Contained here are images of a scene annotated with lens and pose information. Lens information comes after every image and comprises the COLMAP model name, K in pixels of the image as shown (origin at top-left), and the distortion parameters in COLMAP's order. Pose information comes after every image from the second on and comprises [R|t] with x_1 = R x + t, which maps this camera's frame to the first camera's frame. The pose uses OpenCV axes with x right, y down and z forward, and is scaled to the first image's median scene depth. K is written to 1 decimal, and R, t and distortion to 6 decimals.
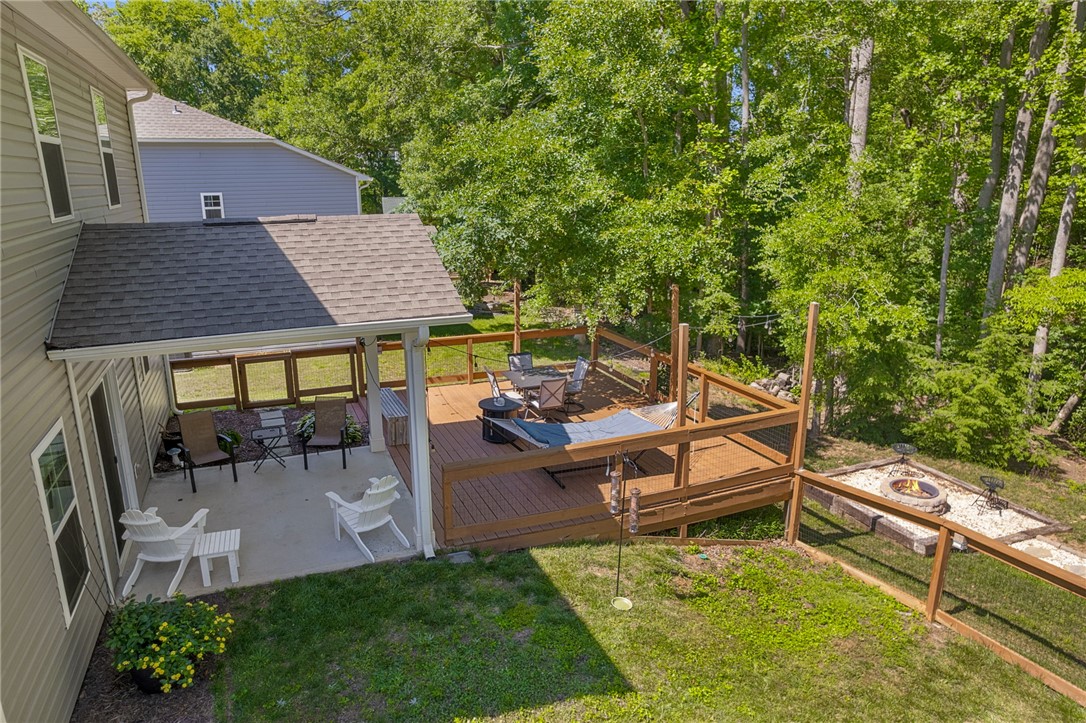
lens RADIAL K [[702.0, 0, 543.0], [0, 702.0, 361.5], [0, 0, 1]] dist [0.001605, 0.002417]
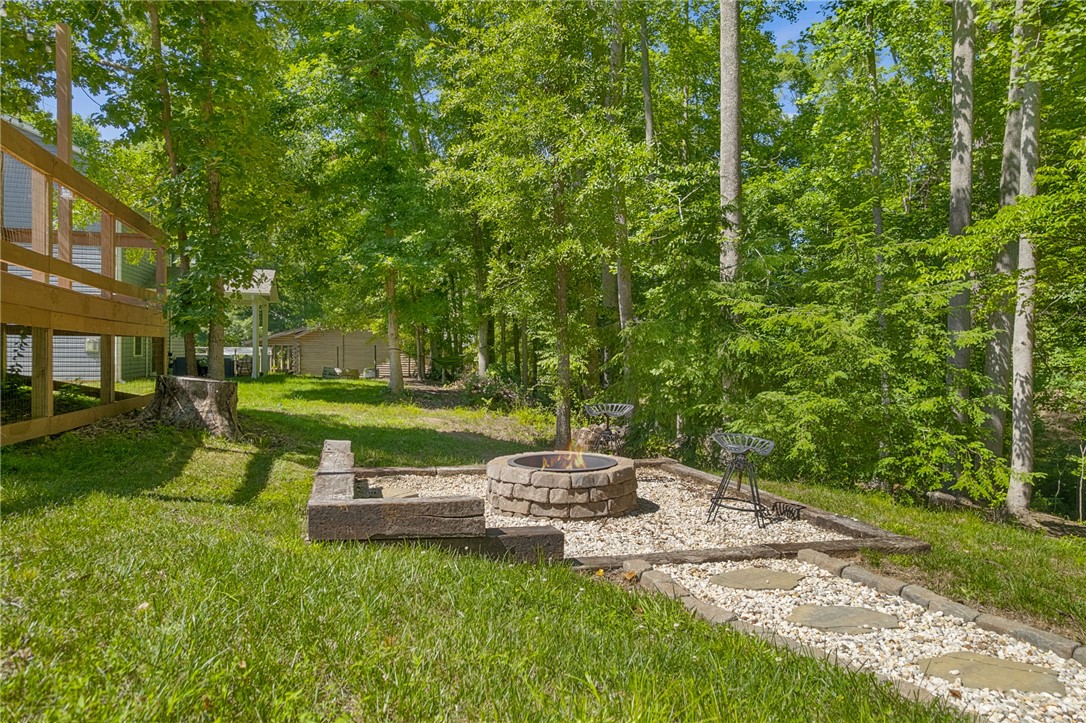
lens RADIAL K [[702.0, 0, 543.0], [0, 702.0, 361.5], [0, 0, 1]] dist [0.001605, 0.002417]
pose [[0.995610, 0.011321, -0.092914, 0.357701], [-0.032836, 0.971816, -0.233444, 0.142092], [0.087653, 0.235470, 0.967921, 0.379233]]
